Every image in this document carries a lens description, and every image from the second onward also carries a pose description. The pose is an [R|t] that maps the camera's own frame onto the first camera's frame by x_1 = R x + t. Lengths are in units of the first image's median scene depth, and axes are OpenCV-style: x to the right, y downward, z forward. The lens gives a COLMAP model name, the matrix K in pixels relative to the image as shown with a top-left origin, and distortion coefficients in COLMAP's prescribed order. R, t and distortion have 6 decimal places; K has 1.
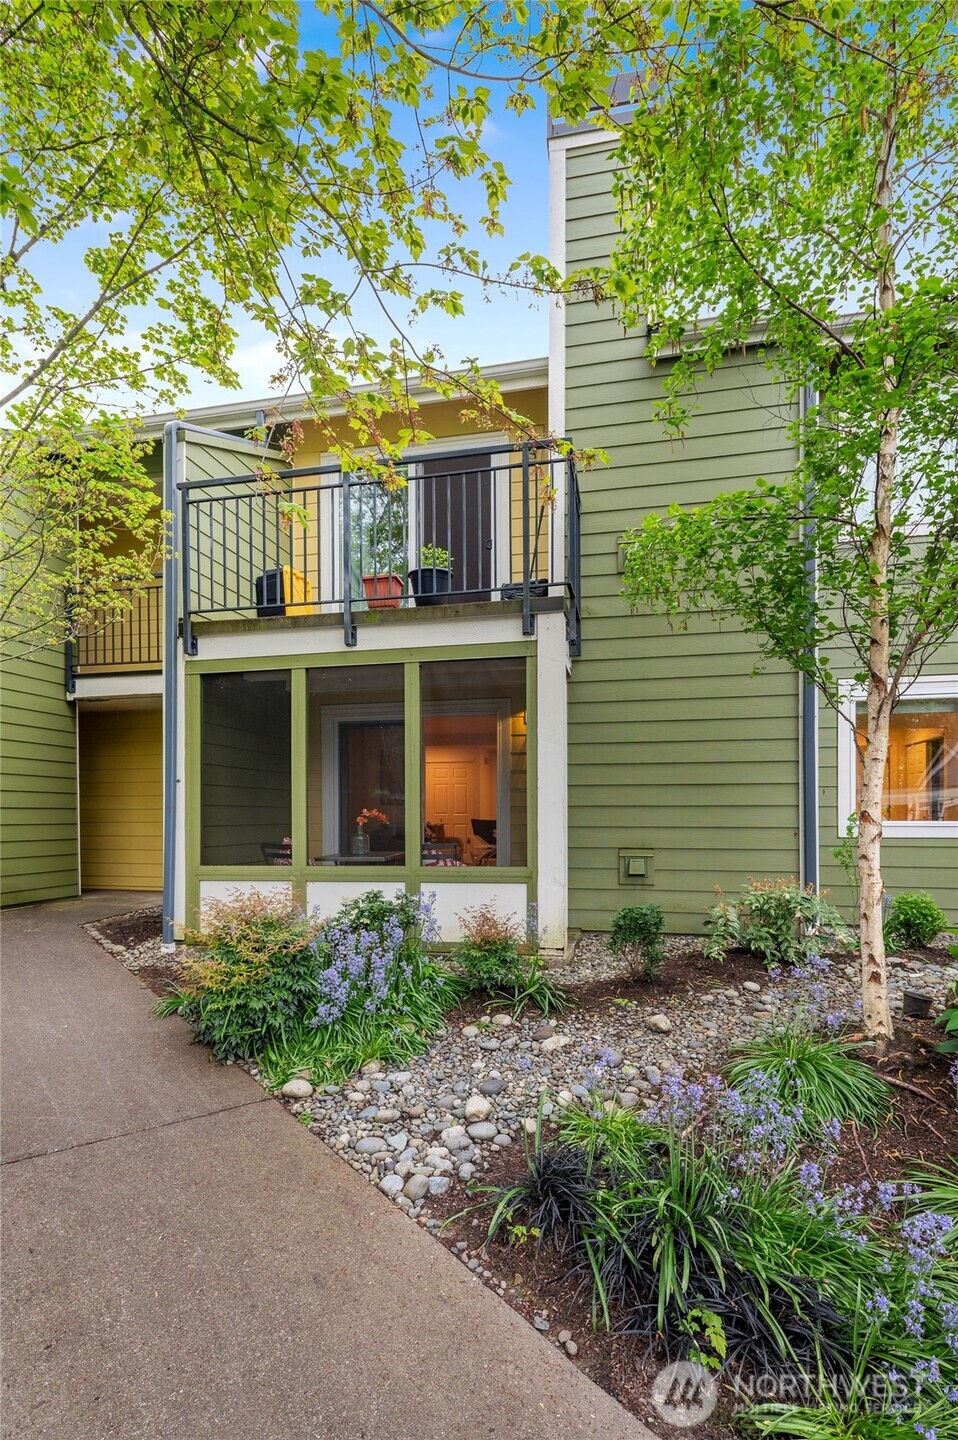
lens RADIAL K [[706.1, 0, 479.8], [0, 706.1, 720.2], [0, 0, 1]] dist [0.008834, -0.006520]
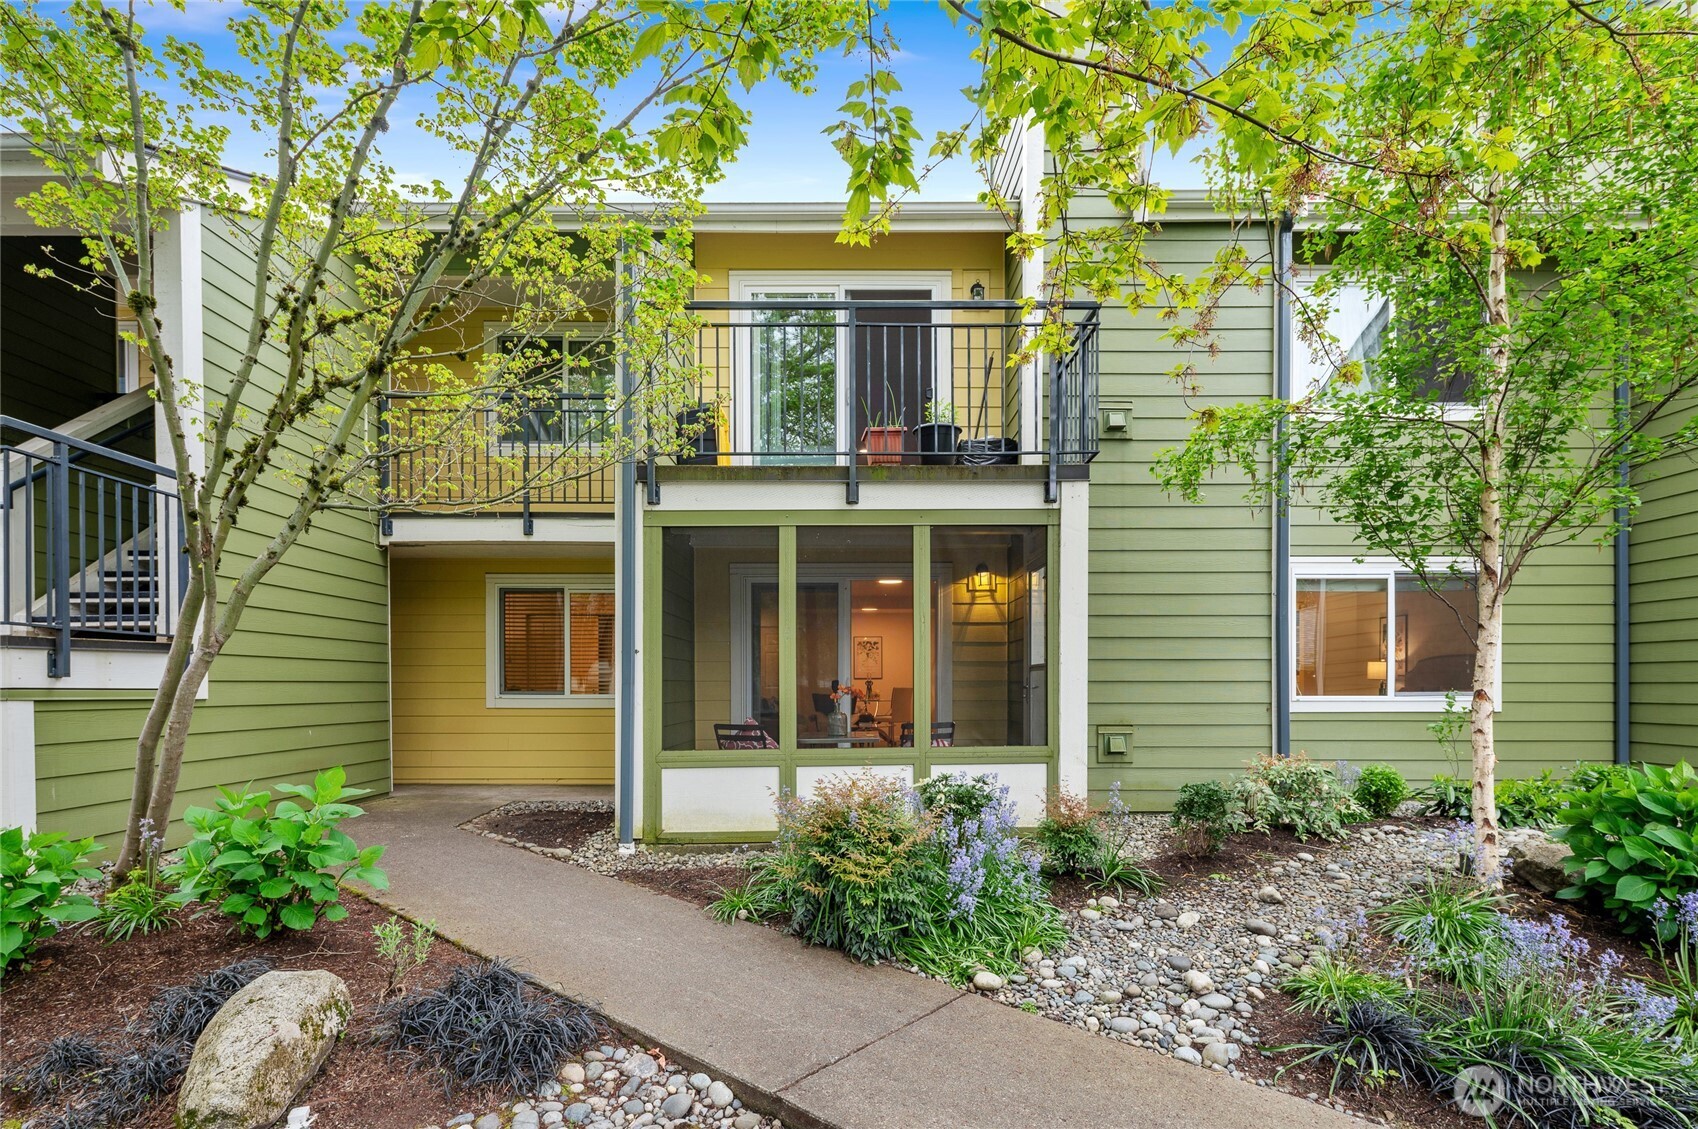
lens RADIAL K [[832.6, 0, 845.4], [0, 832.6, 565.7], [0, 0, 1]] dist [0.008834, -0.006520]
pose [[0.974414, 0.031926, 0.222483, -0.452062], [-0.029602, 0.999467, -0.013776, -0.012011], [-0.222804, 0.006837, 0.974839, -0.038282]]
